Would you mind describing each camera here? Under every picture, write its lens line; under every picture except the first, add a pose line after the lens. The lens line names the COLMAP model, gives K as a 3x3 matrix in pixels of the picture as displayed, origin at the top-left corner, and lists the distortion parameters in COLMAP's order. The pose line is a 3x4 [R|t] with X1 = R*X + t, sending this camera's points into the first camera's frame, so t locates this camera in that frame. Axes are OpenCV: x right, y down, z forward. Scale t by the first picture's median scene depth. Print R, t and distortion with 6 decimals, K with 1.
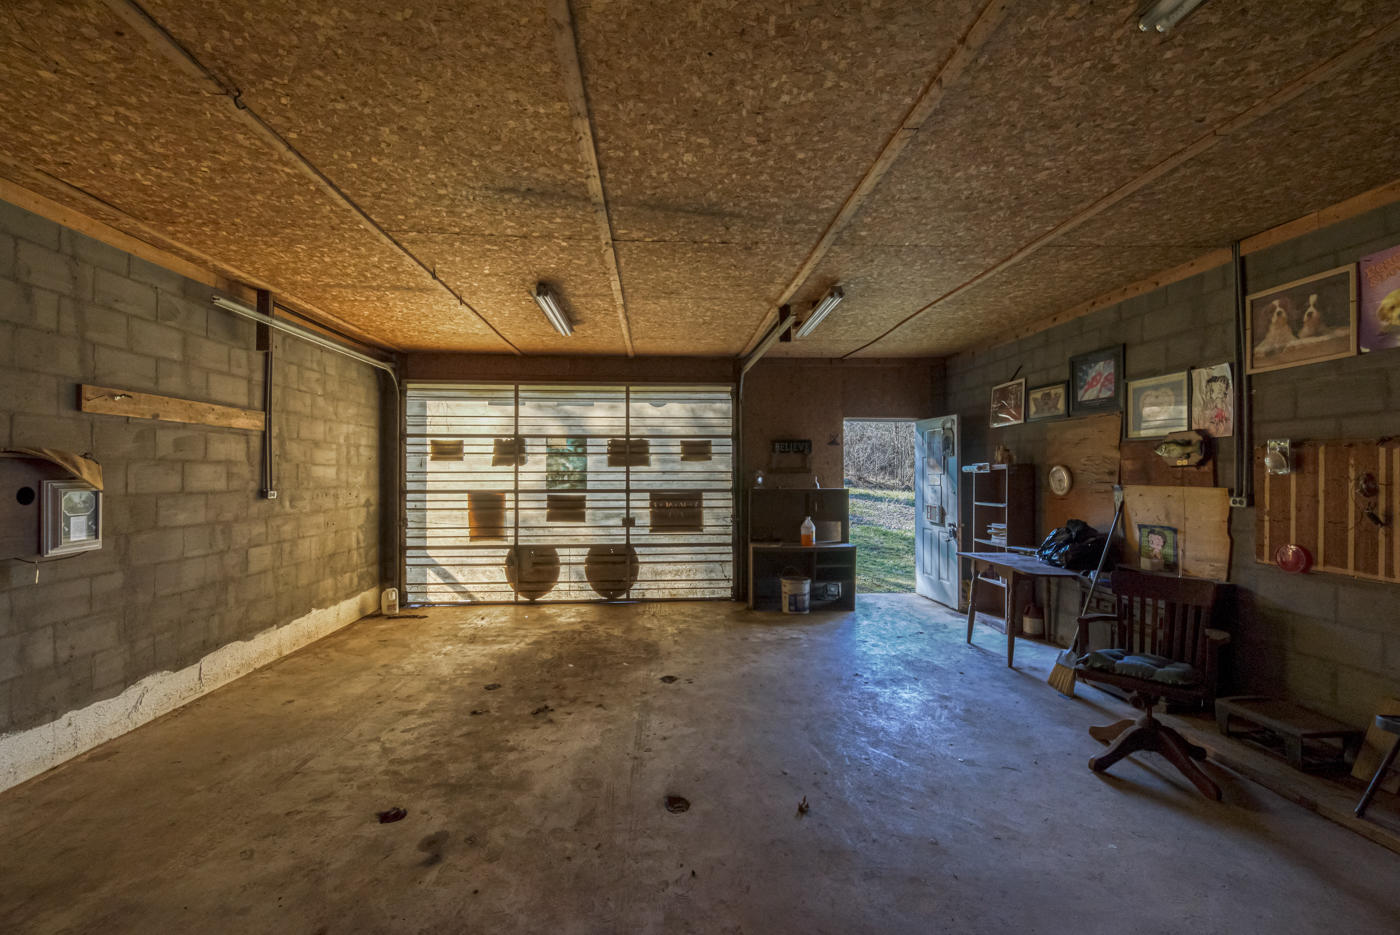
lens RADIAL K [[607.2, 0, 701.0], [0, 607.2, 479.1], [0, 0, 1]] dist [0.013361, -0.006726]
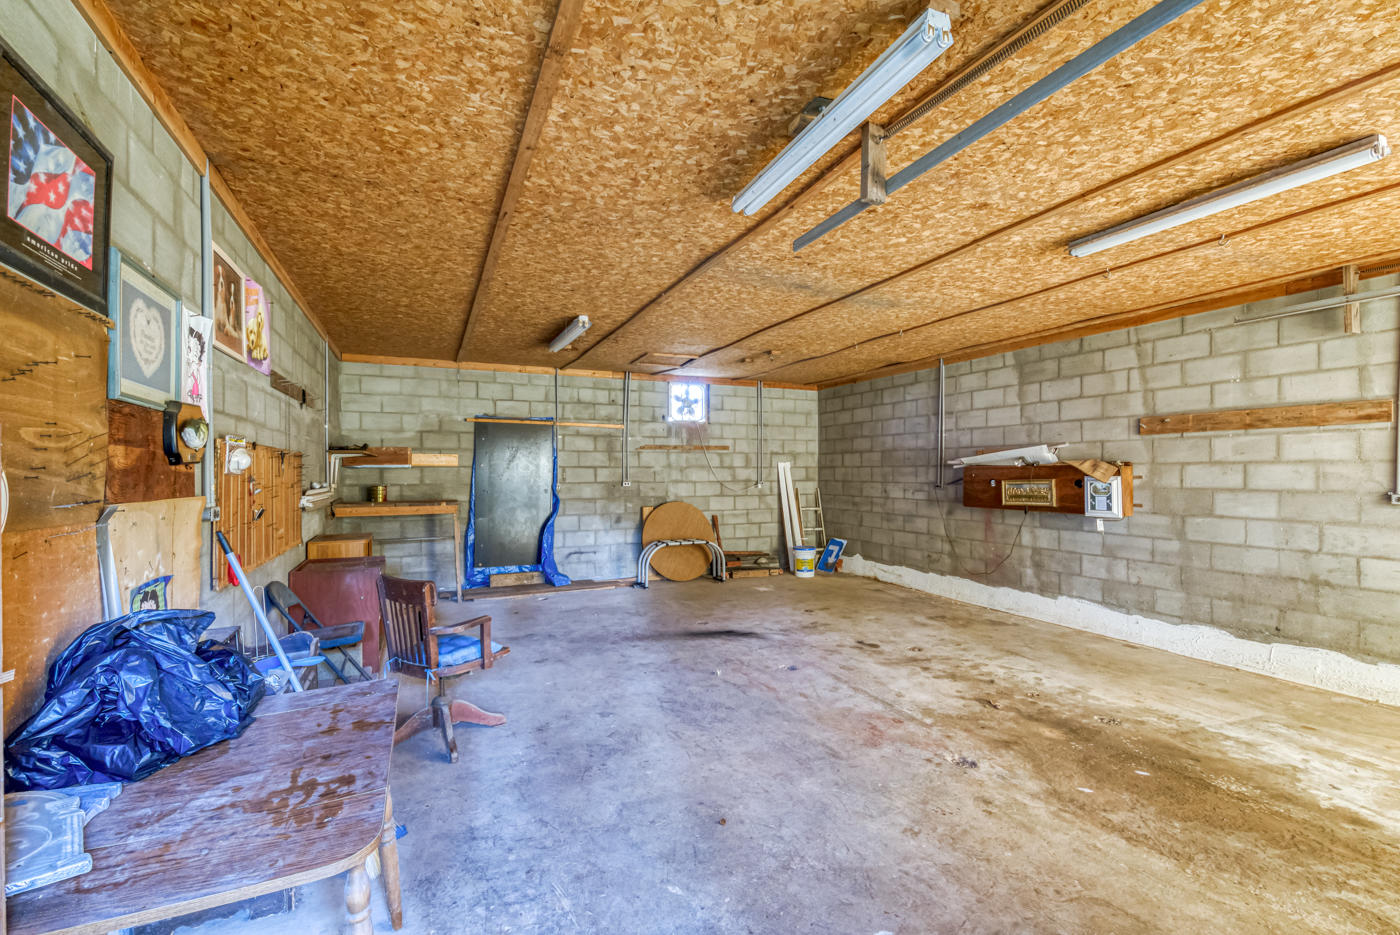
lens RADIAL K [[602.3, 0, 700.0], [0, 602.3, 467.5], [0, 0, 1]] dist [0.013728, -0.000082]
pose [[-0.939309, -0.001402, -0.343069, 0.612720], [-0.001972, 0.999997, 0.001312, -0.021691], [0.343066, 0.001909, -0.939309, 1.983888]]
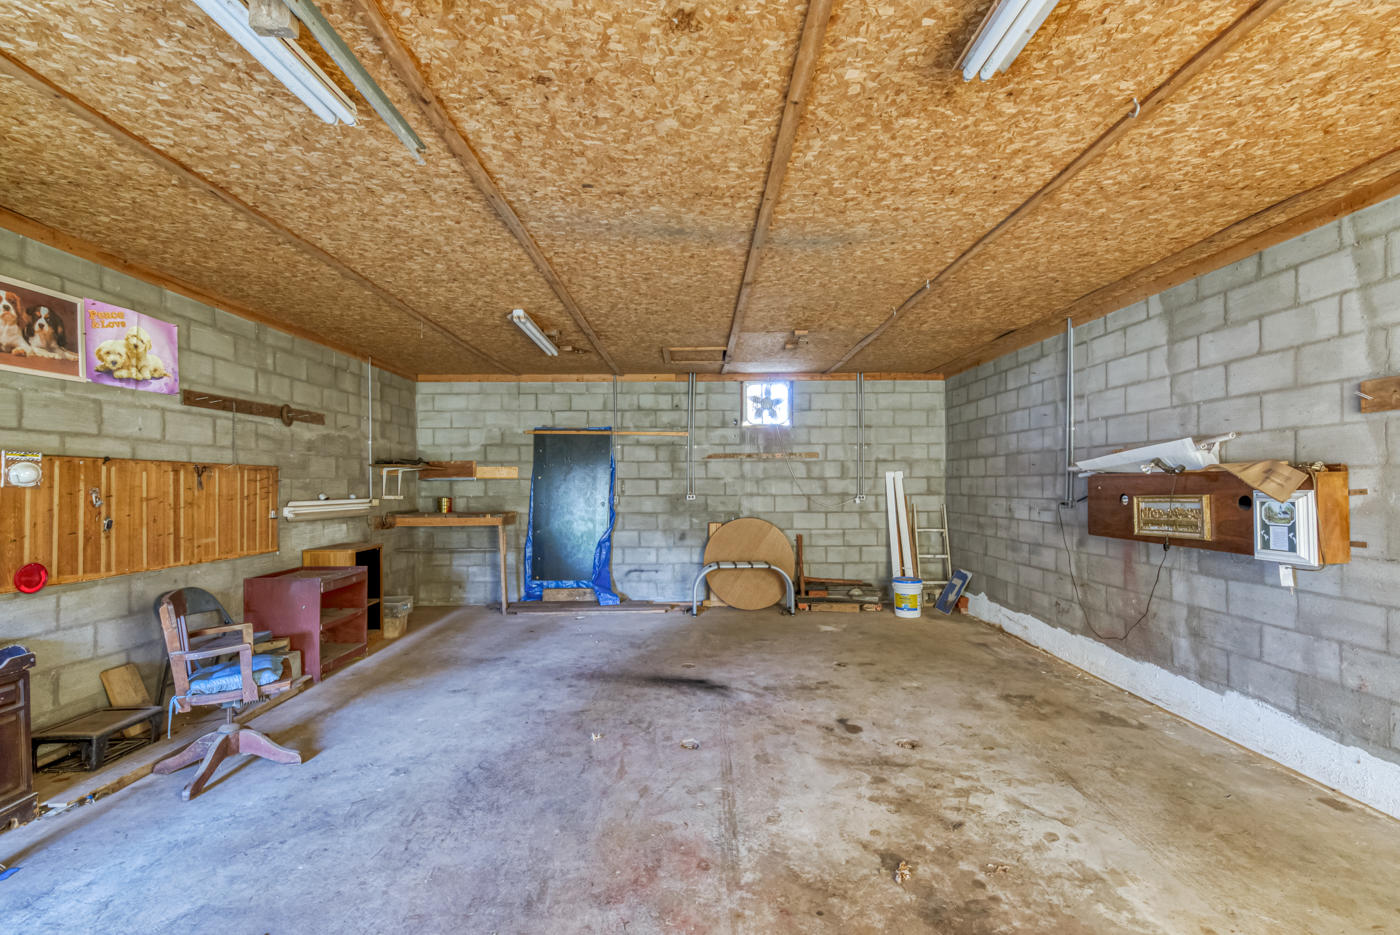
lens RADIAL K [[607.2, 0, 701.0], [0, 607.2, 479.1], [0, 0, 1]] dist [0.013361, -0.006726]
pose [[-0.998293, 0.003719, 0.058294, -0.108887], [0.003760, 0.999993, 0.000600, -0.018881], [-0.058291, 0.000818, -0.998299, 1.805693]]
